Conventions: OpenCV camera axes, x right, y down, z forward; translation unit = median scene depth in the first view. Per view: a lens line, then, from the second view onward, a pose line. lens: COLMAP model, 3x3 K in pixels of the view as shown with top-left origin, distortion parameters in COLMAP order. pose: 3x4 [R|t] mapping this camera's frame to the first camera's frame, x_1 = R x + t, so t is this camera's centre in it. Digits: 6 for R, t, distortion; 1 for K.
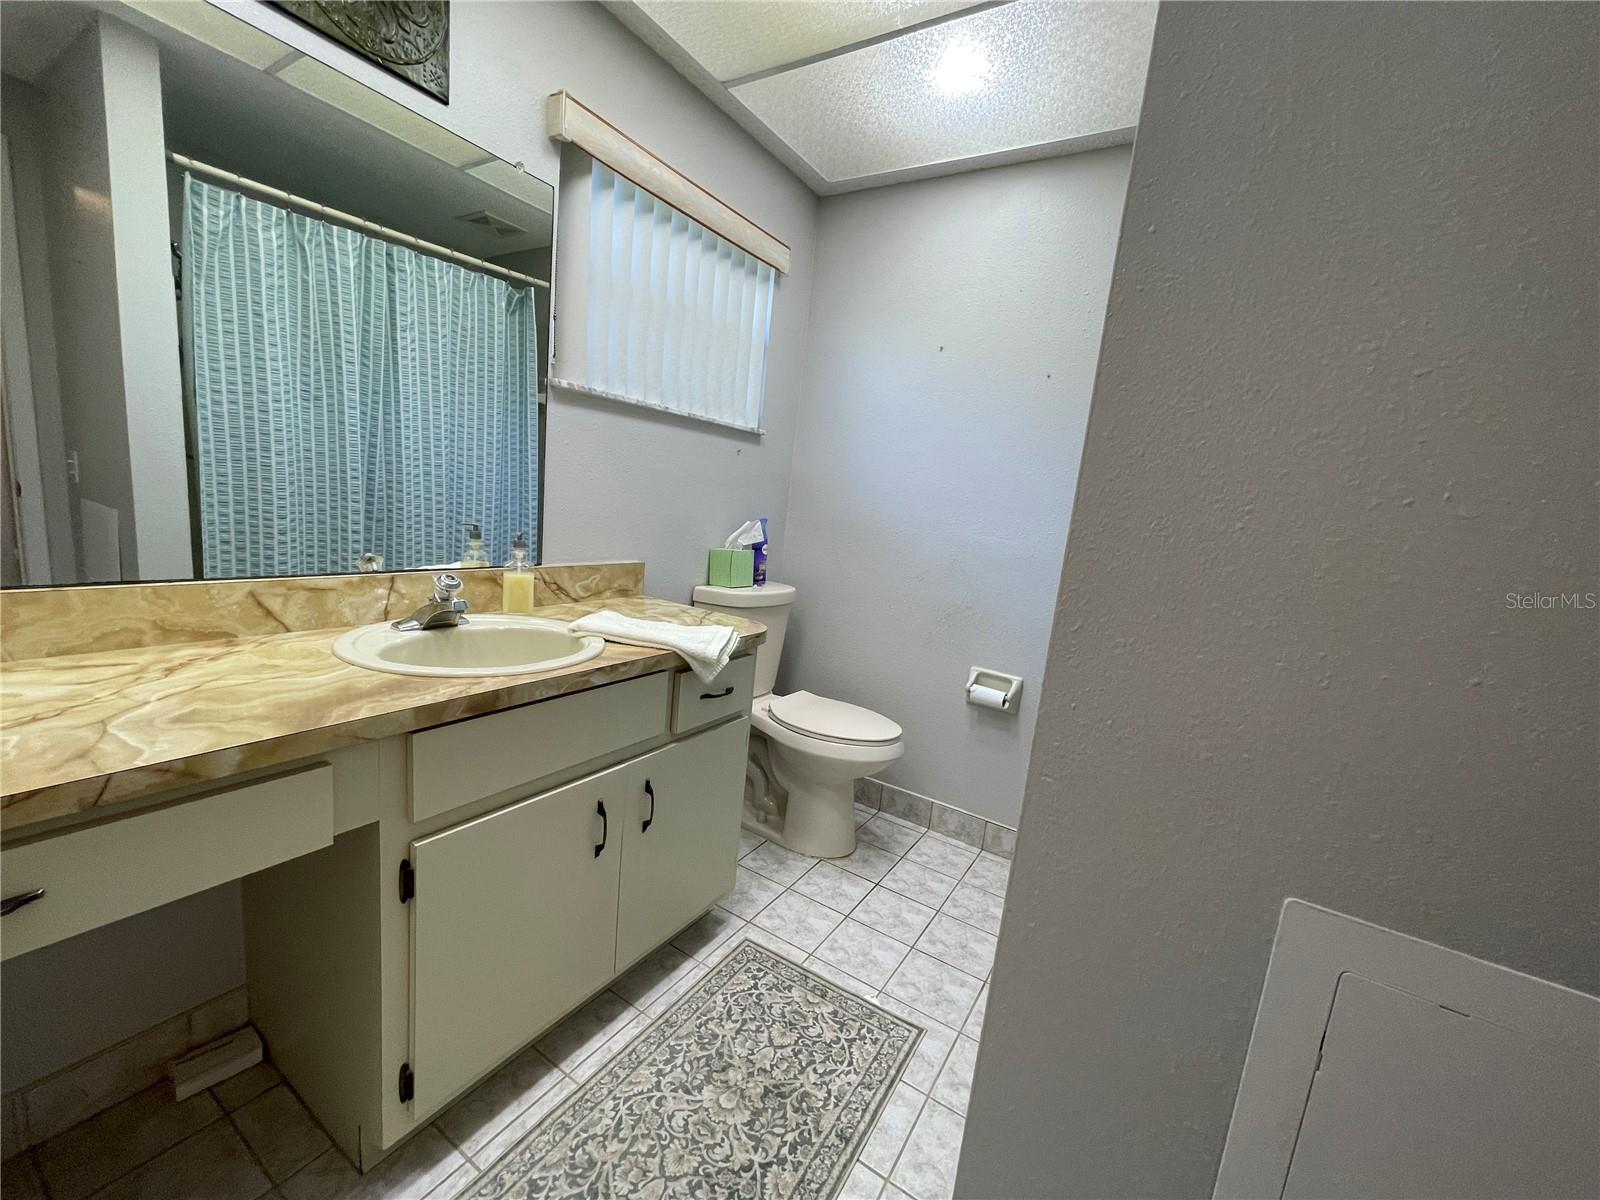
lens RADIAL K [[644.9, 0, 796.4], [0, 644.9, 598.2], [0, 0, 1]] dist [0.001919, -0.000494]
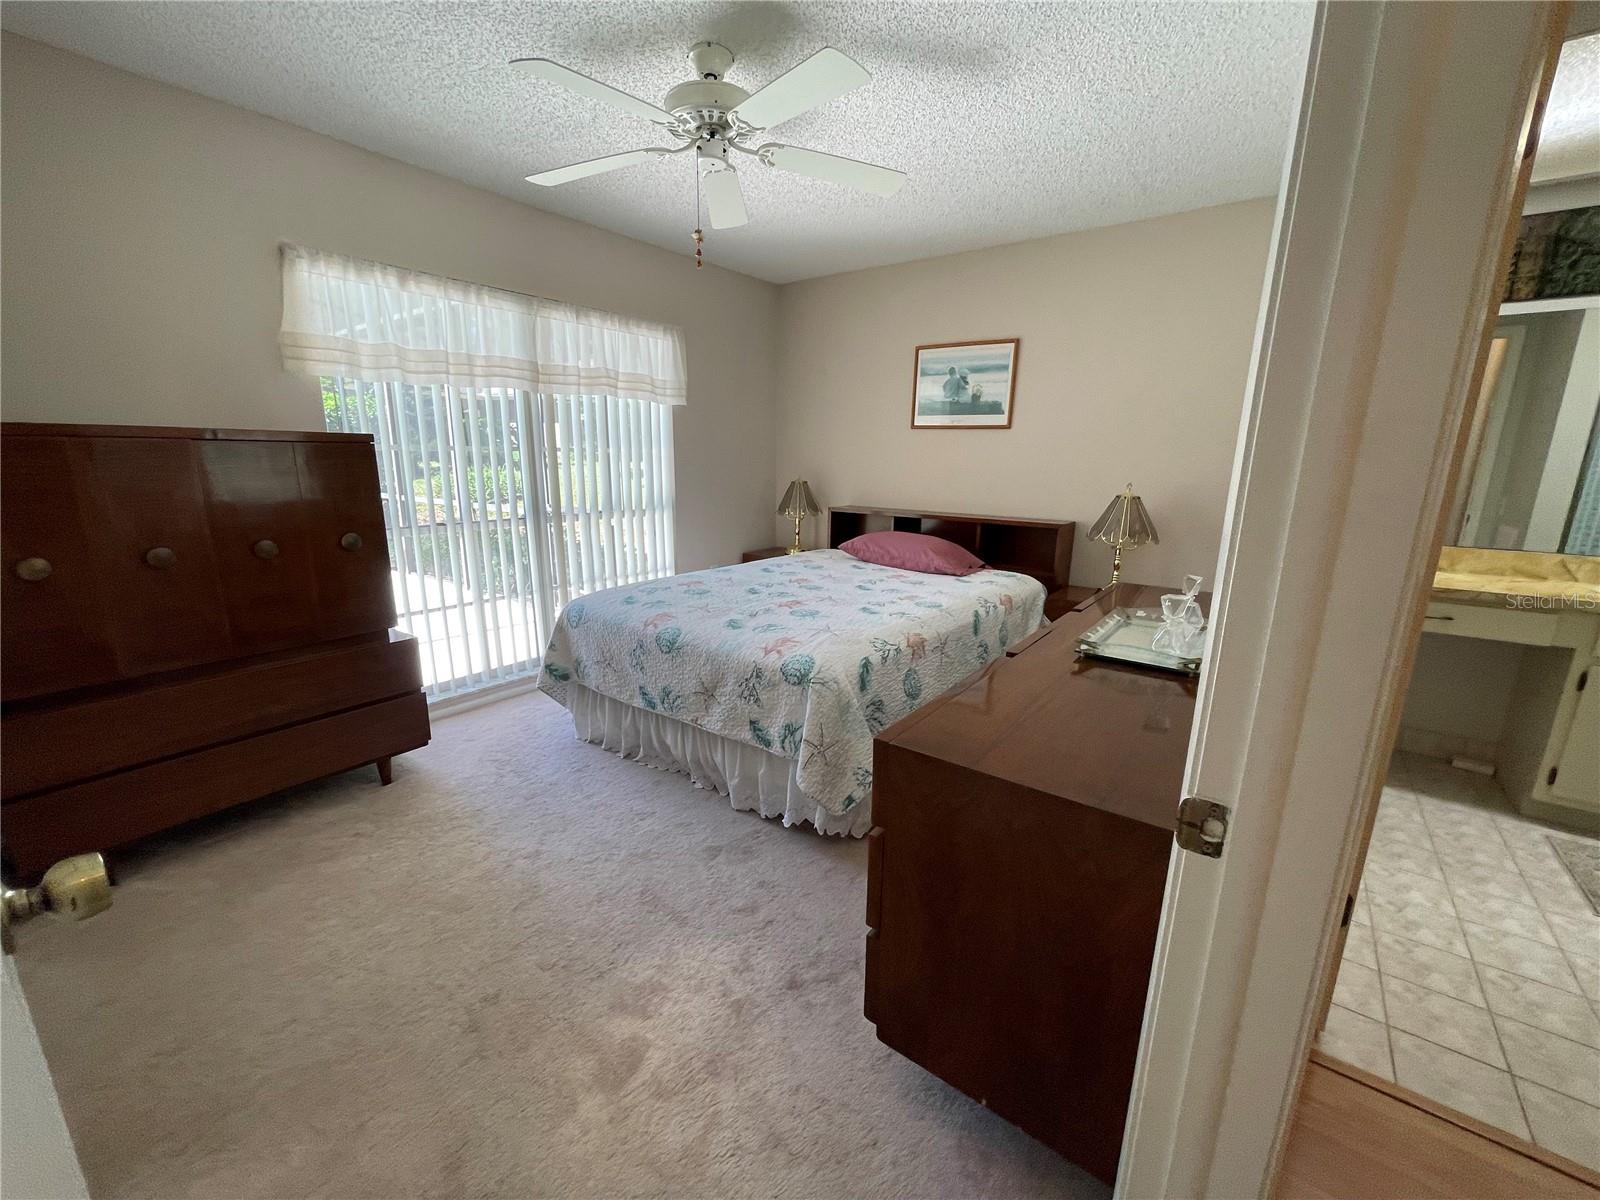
lens RADIAL K [[644.9, 0, 800.6], [0, 644.9, 600.9], [0, 0, 1]] dist [0.001919, -0.000494]
pose [[-0.084604, 0.136802, -0.986979, 0.874222], [-0.188913, 0.970363, 0.150693, 0.158071], [0.978343, 0.199202, -0.056253, -0.775016]]
